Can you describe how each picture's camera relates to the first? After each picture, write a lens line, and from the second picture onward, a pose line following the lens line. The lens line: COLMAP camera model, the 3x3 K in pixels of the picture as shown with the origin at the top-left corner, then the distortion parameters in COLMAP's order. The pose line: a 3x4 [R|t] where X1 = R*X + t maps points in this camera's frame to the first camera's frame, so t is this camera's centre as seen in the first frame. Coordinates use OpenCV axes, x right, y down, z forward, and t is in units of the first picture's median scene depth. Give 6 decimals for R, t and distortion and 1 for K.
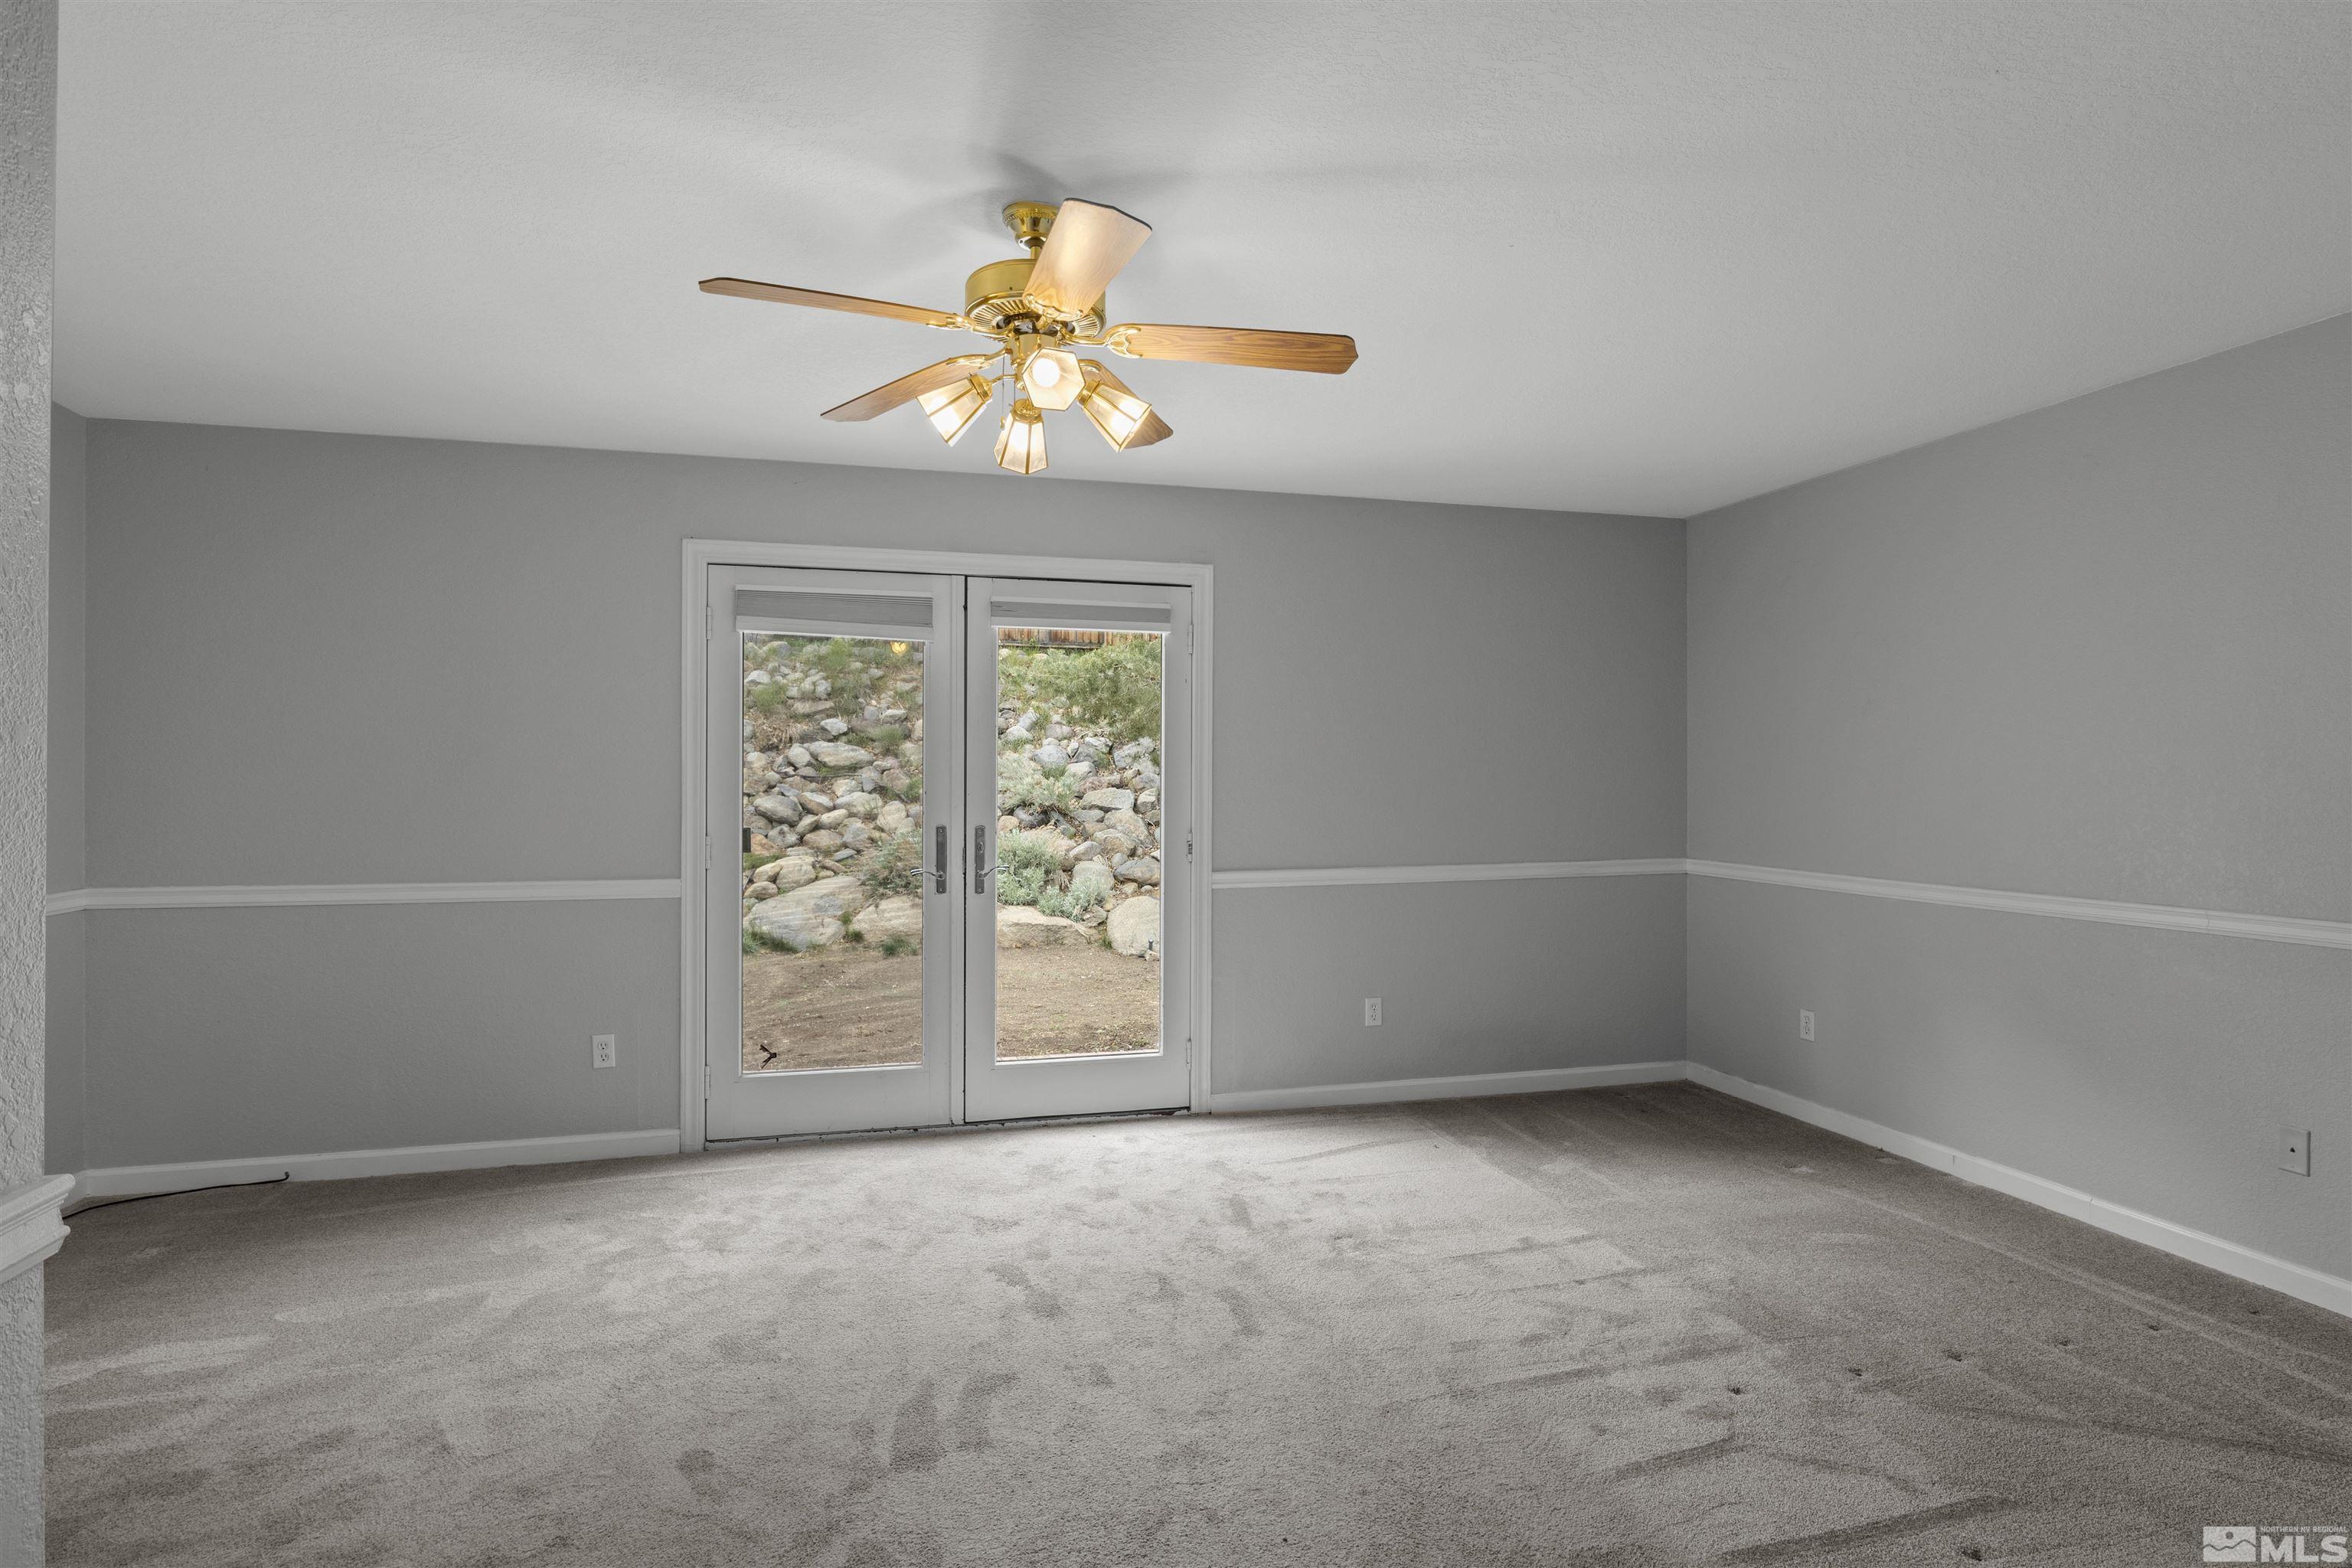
lens RADIAL K [[1192.3, 0, 1186.8], [0, 1192.3, 771.9], [0, 0, 1]] dist [-0.004186, -0.000355]
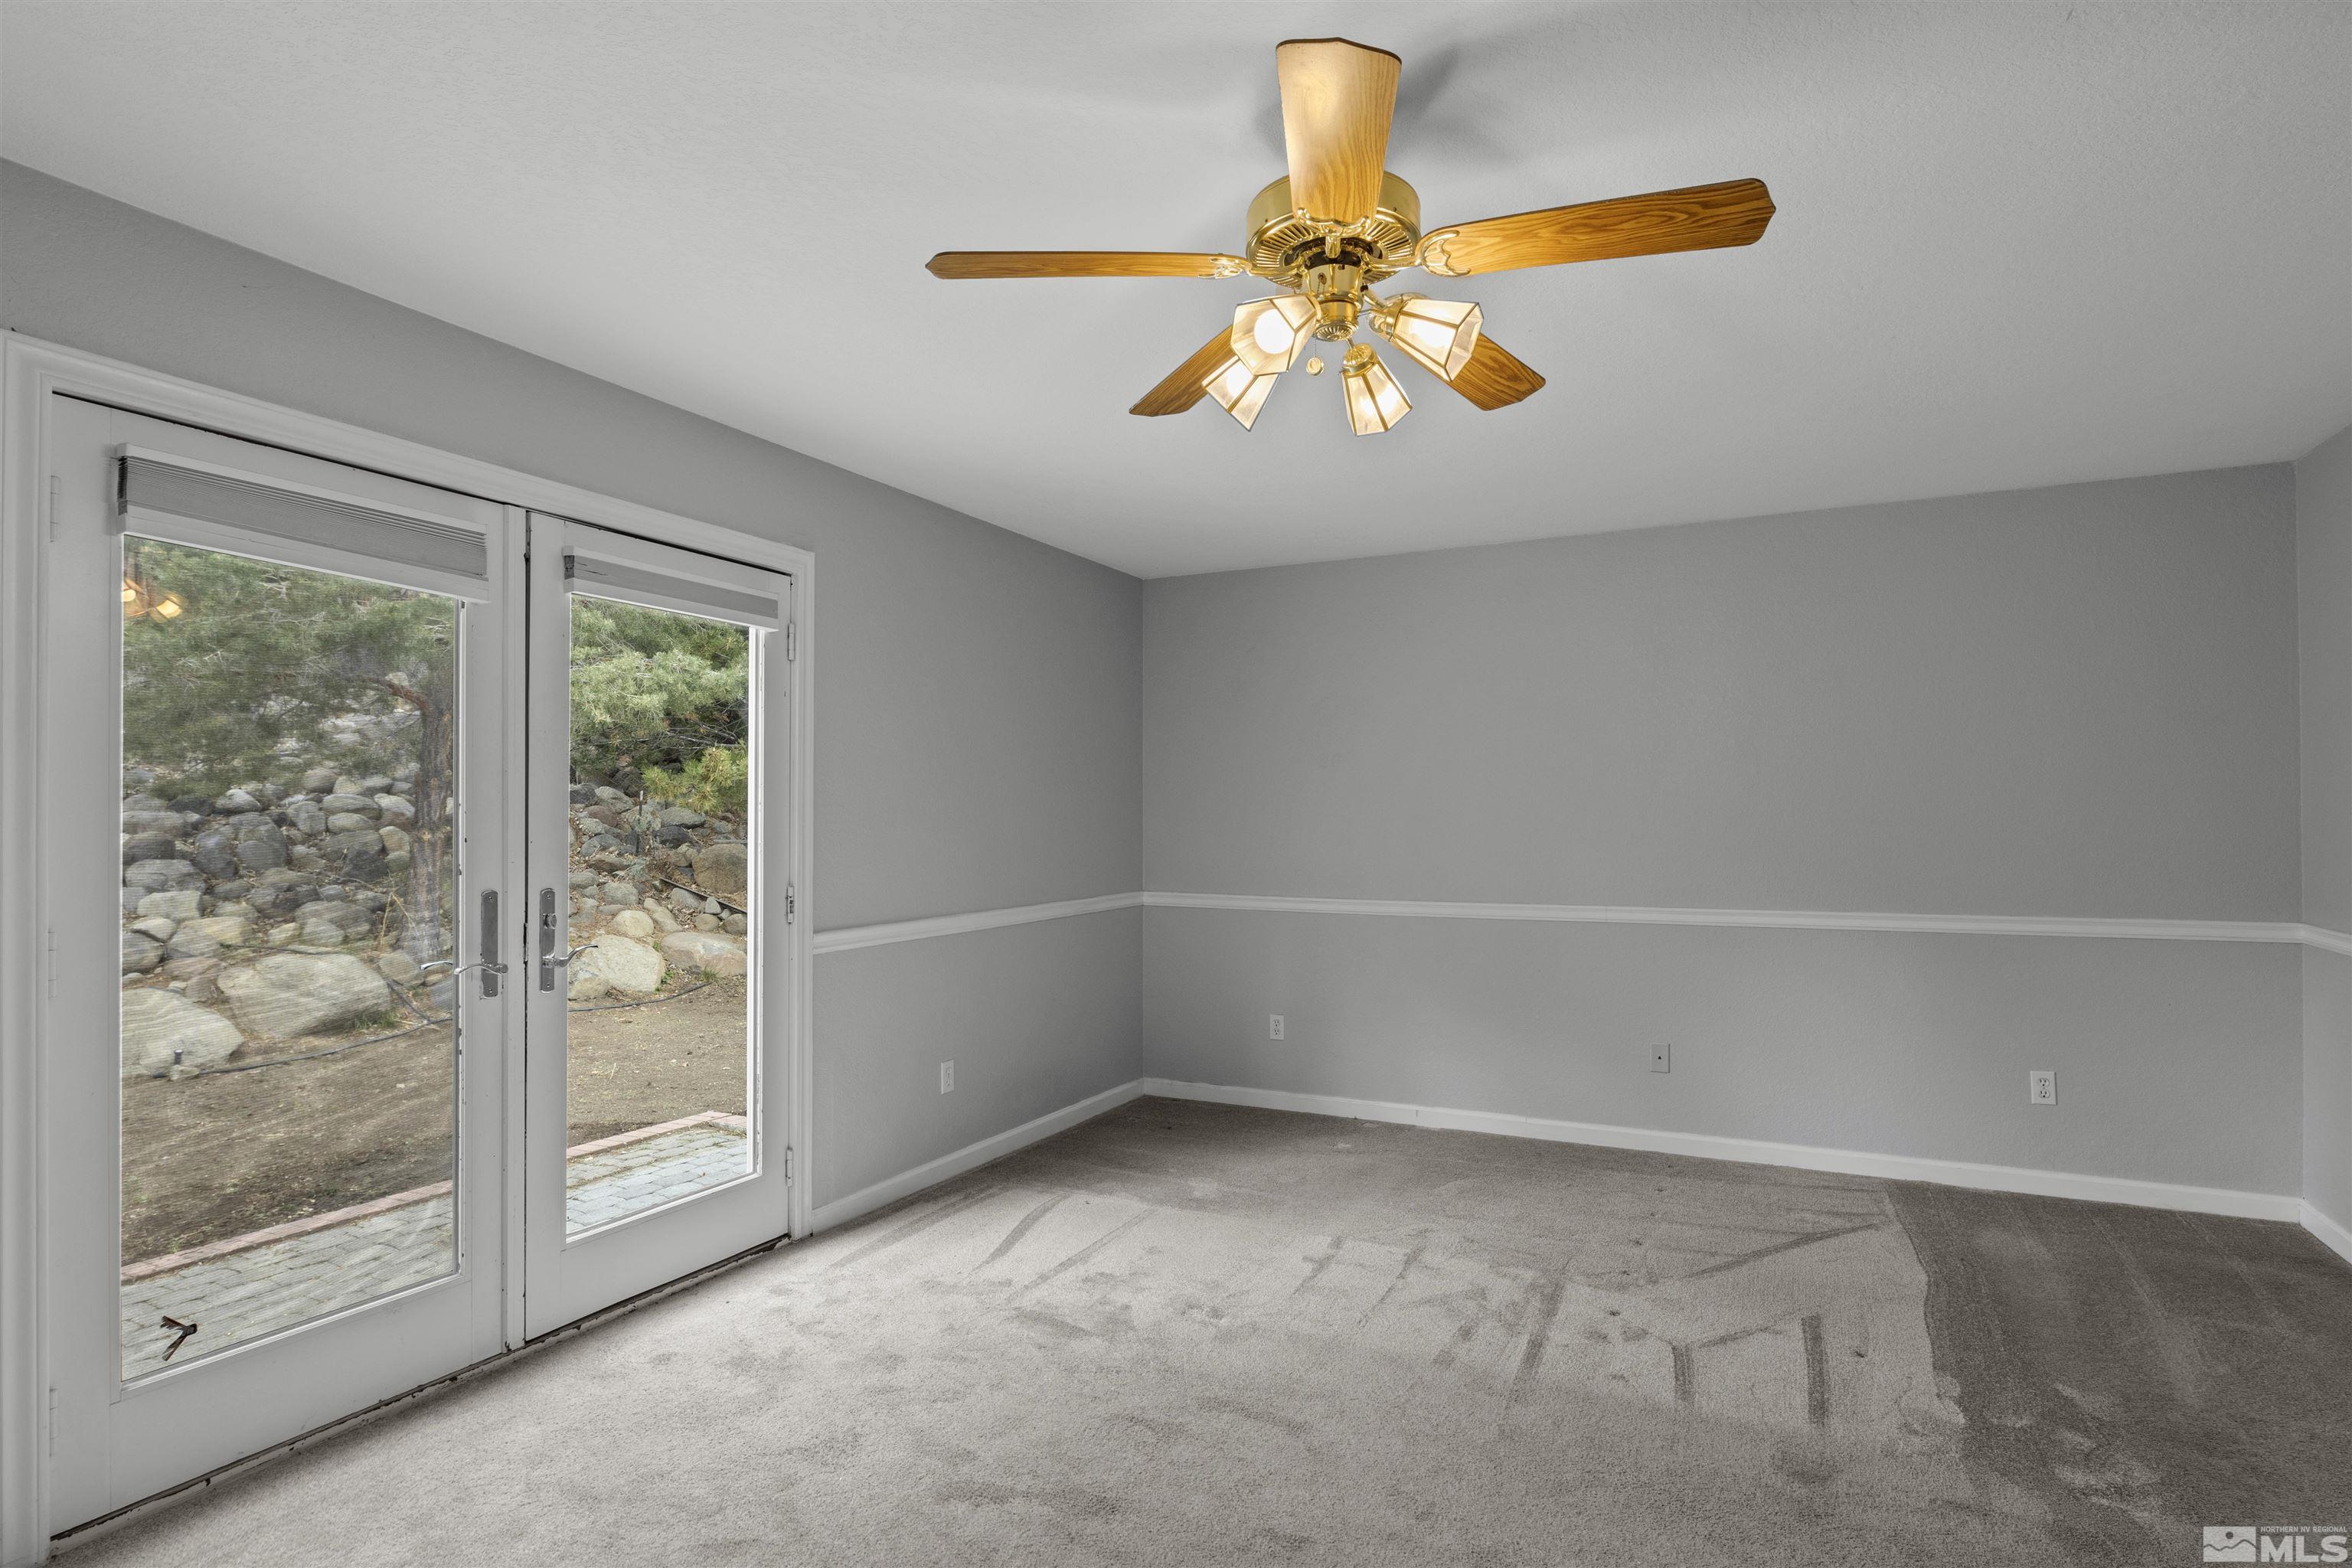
lens RADIAL K [[1192.3, 0, 1175.2], [0, 1192.3, 806.8], [0, 0, 1]] dist [-0.004186, -0.000355]
pose [[0.661766, 0.007608, 0.749671, -0.460292], [-0.005621, 0.999971, -0.005186, 0.001035], [-0.749689, -0.000782, 0.661790, 0.311748]]
